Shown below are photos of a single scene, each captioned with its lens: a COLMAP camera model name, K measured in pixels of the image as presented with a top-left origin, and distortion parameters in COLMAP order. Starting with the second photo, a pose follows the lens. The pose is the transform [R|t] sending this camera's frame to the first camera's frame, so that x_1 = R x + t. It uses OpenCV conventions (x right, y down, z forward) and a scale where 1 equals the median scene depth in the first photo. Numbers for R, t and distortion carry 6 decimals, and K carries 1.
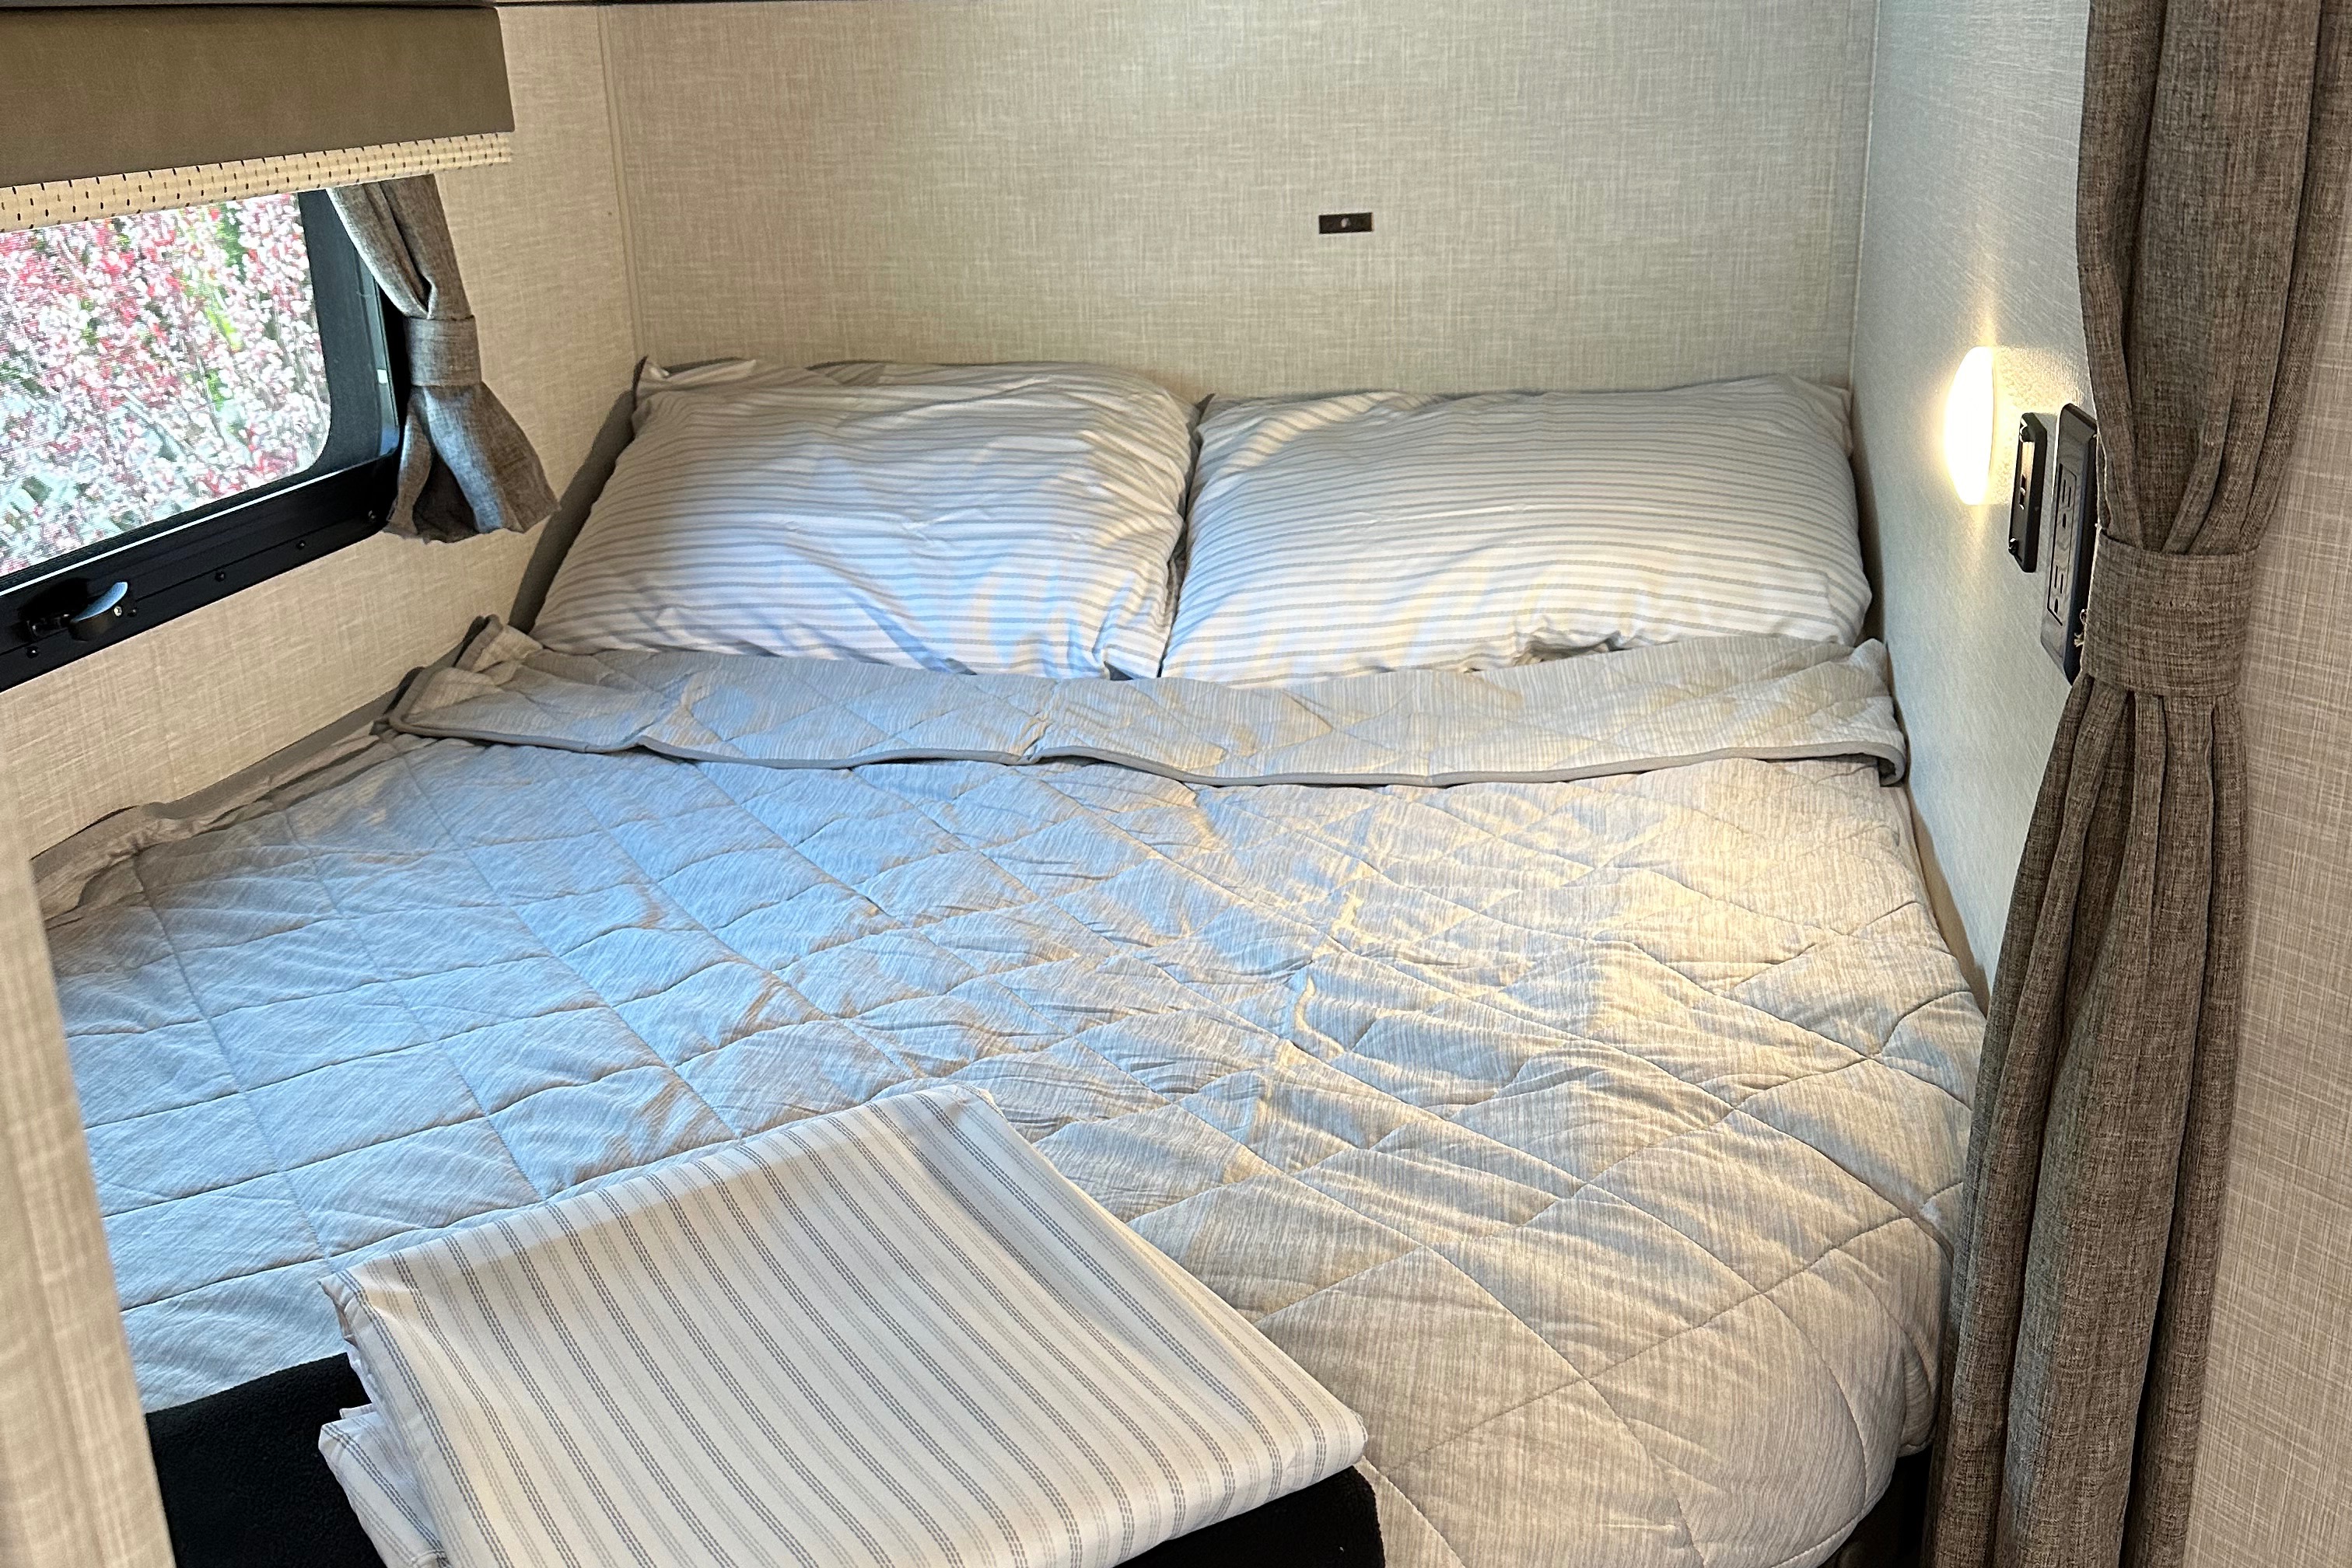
lens RADIAL K [[2164.4, 0, 1189.4], [0, 2164.4, 735.1], [0, 0, 1]] dist [0.195966, -0.452224]
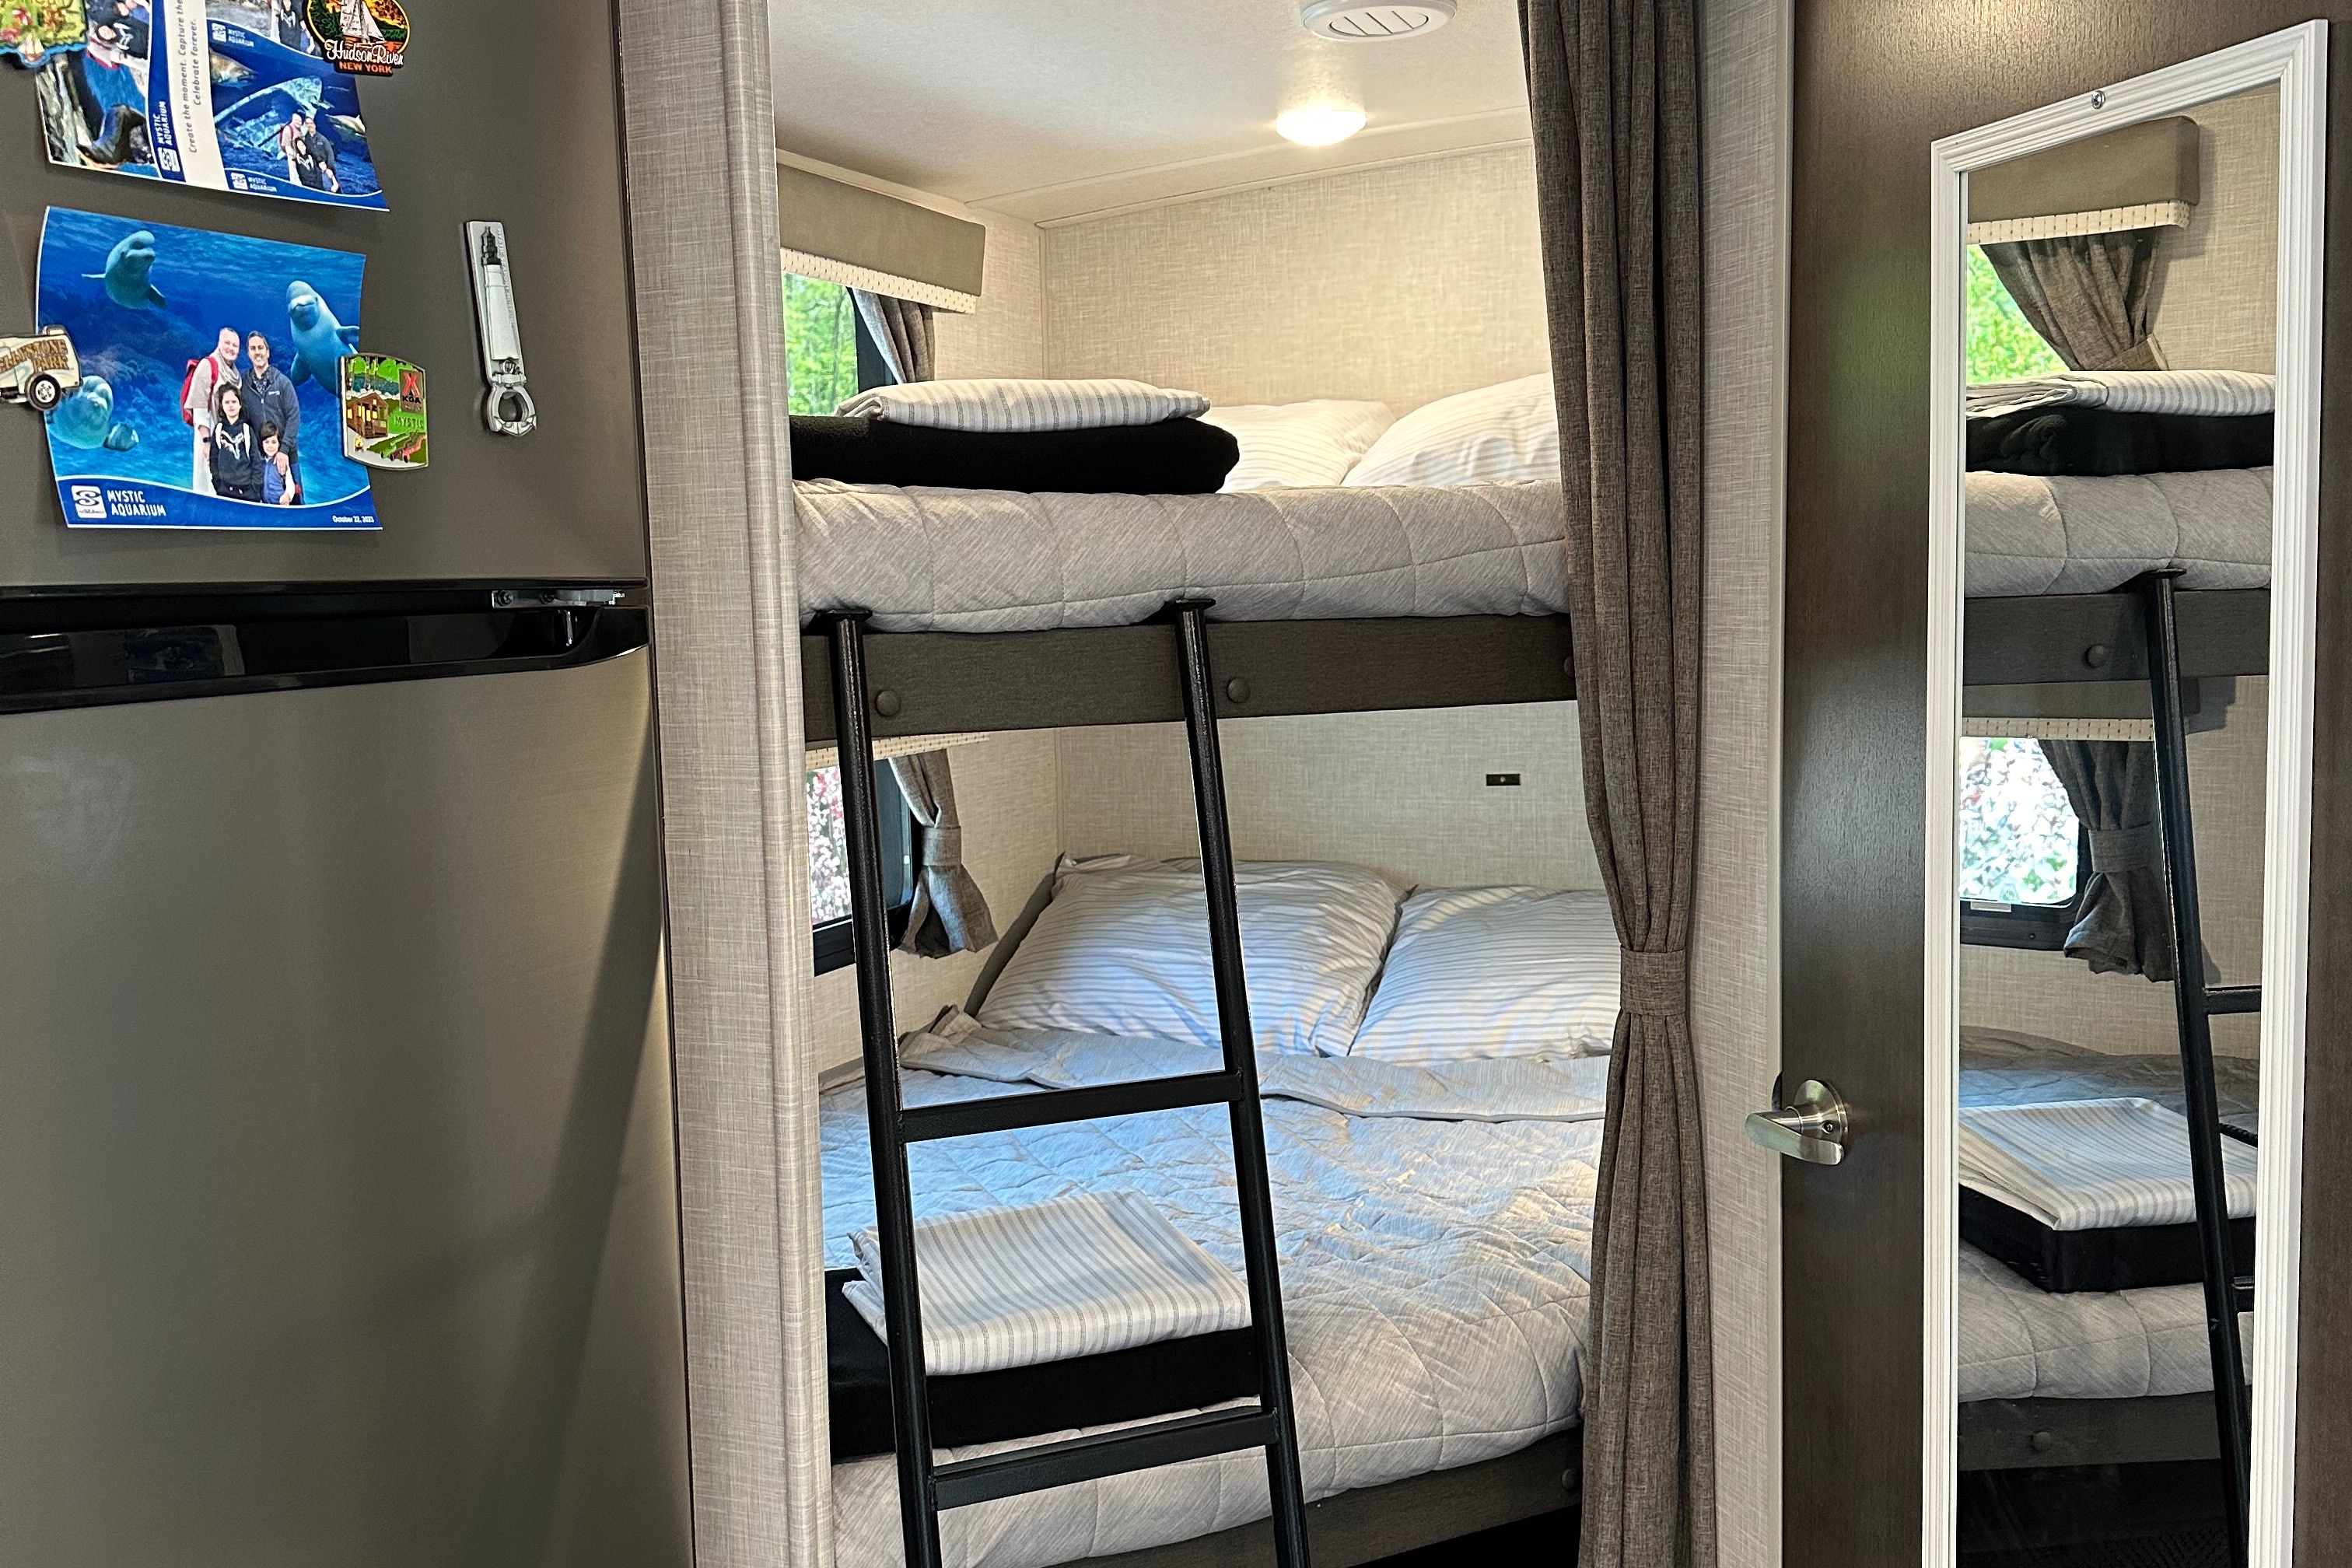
lens RADIAL K [[1645.0, 0, 1208.6], [0, 1645.0, 771.5], [0, 0, 1]] dist [0.096616, -0.085275]
pose [[0.986224, 0.020846, -0.164094, 0.078170], [-0.056952, 0.974166, -0.218535, 0.039040], [0.155299, 0.224870, 0.961933, -0.221874]]
